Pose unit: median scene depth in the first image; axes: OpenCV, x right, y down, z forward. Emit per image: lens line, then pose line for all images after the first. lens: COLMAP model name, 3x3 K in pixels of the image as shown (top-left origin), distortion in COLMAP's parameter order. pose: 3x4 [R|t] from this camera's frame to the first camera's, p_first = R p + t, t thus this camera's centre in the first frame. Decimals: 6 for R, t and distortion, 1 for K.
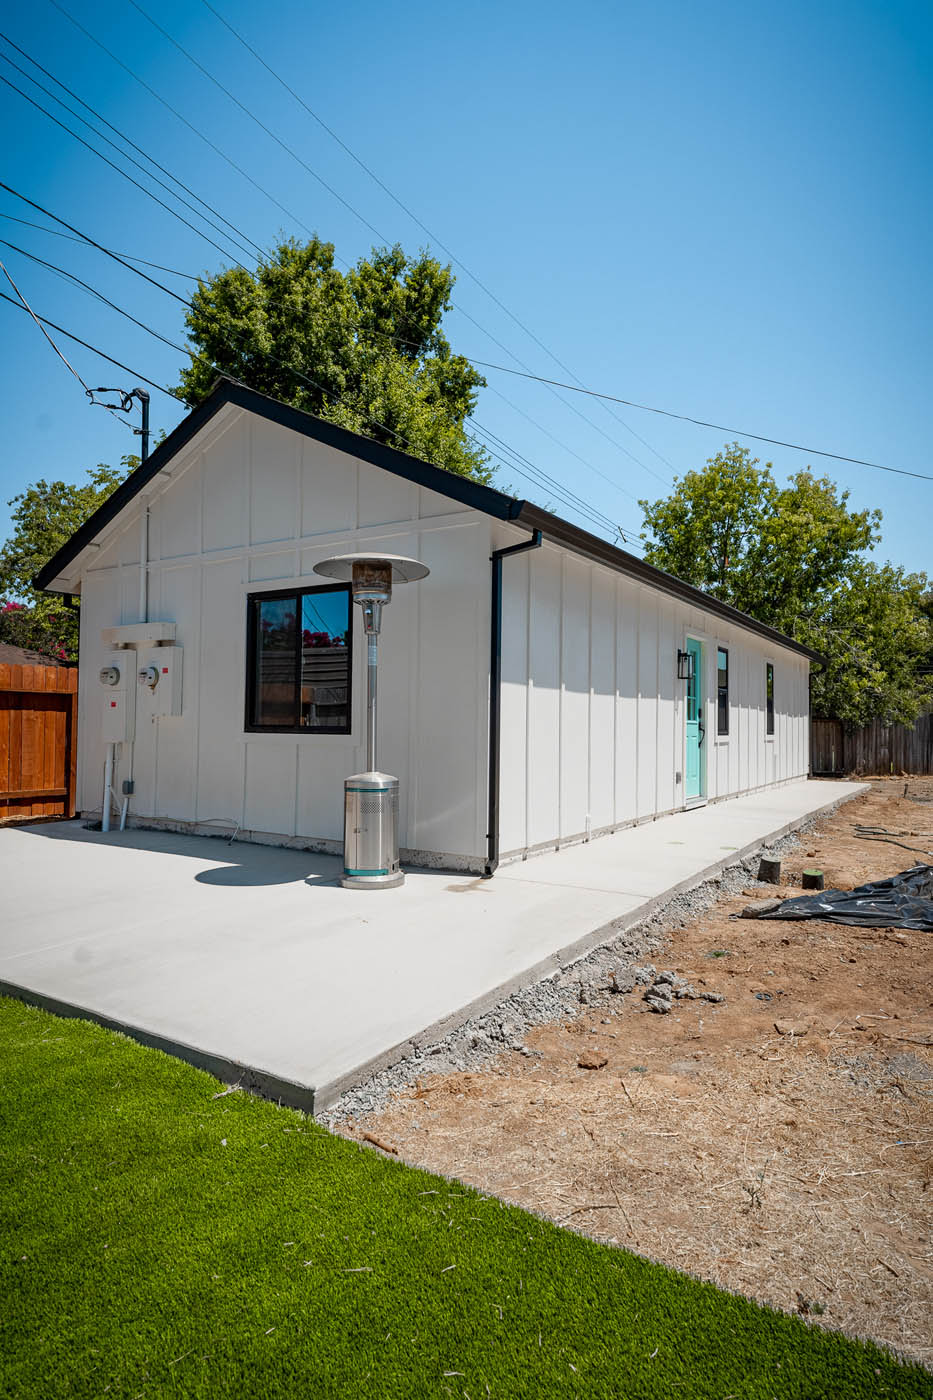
lens RADIAL K [[775.3, 0, 462.9], [0, 775.3, 707.1], [0, 0, 1]] dist [-0.003627, 0.000003]
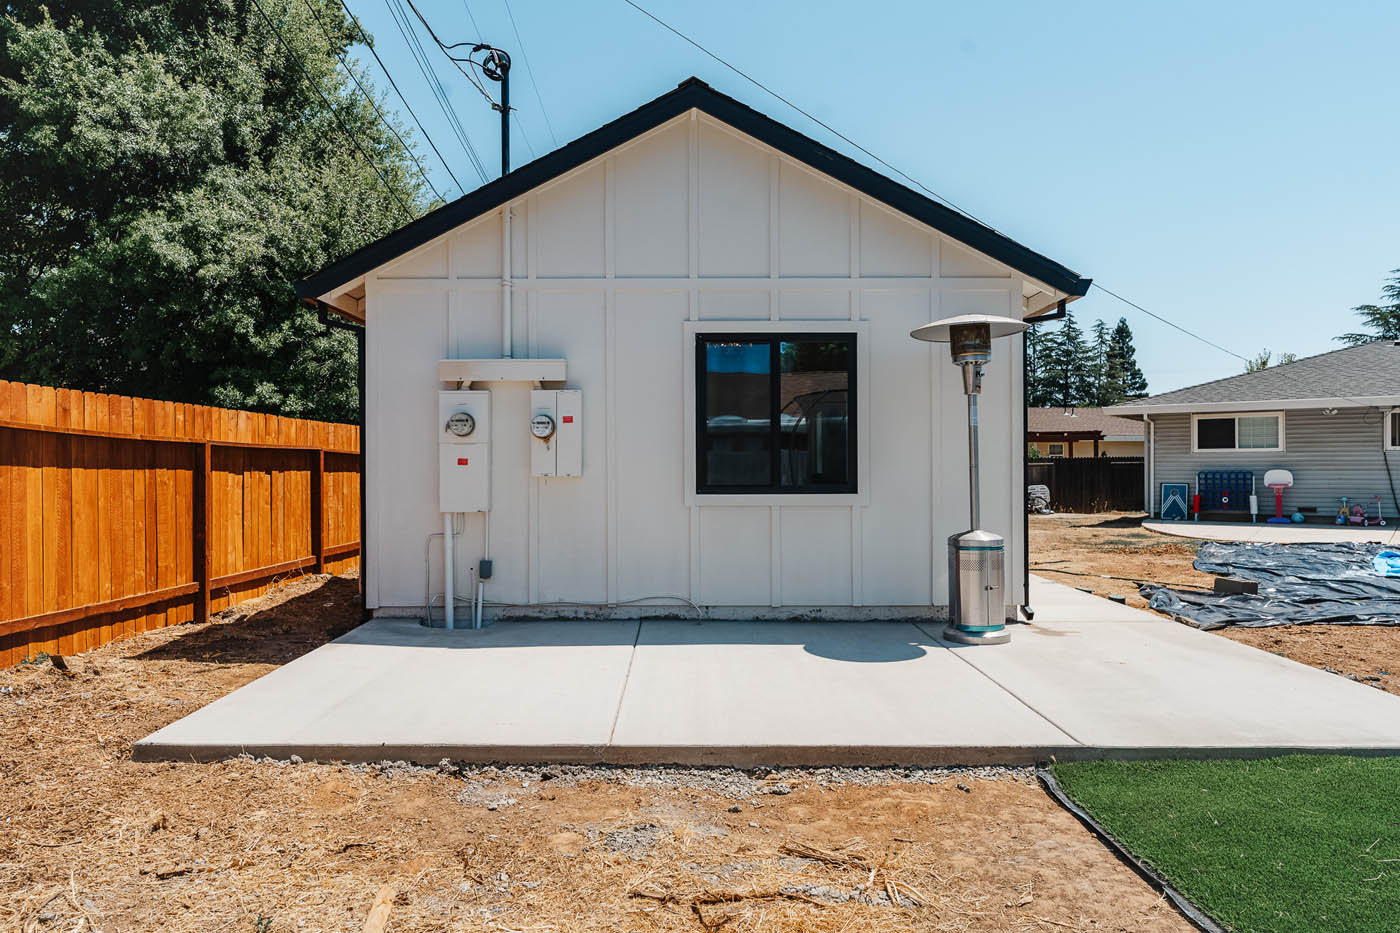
lens RADIAL K [[904.7, 0, 698.7], [0, 904.7, 467.9], [0, 0, 1]] dist [-0.002775, -0.000602]
pose [[0.854401, -0.013045, 0.519451, -0.753164], [0.001233, 0.999733, 0.023078, -0.018440], [-0.519613, -0.019078, 0.854189, 0.126922]]
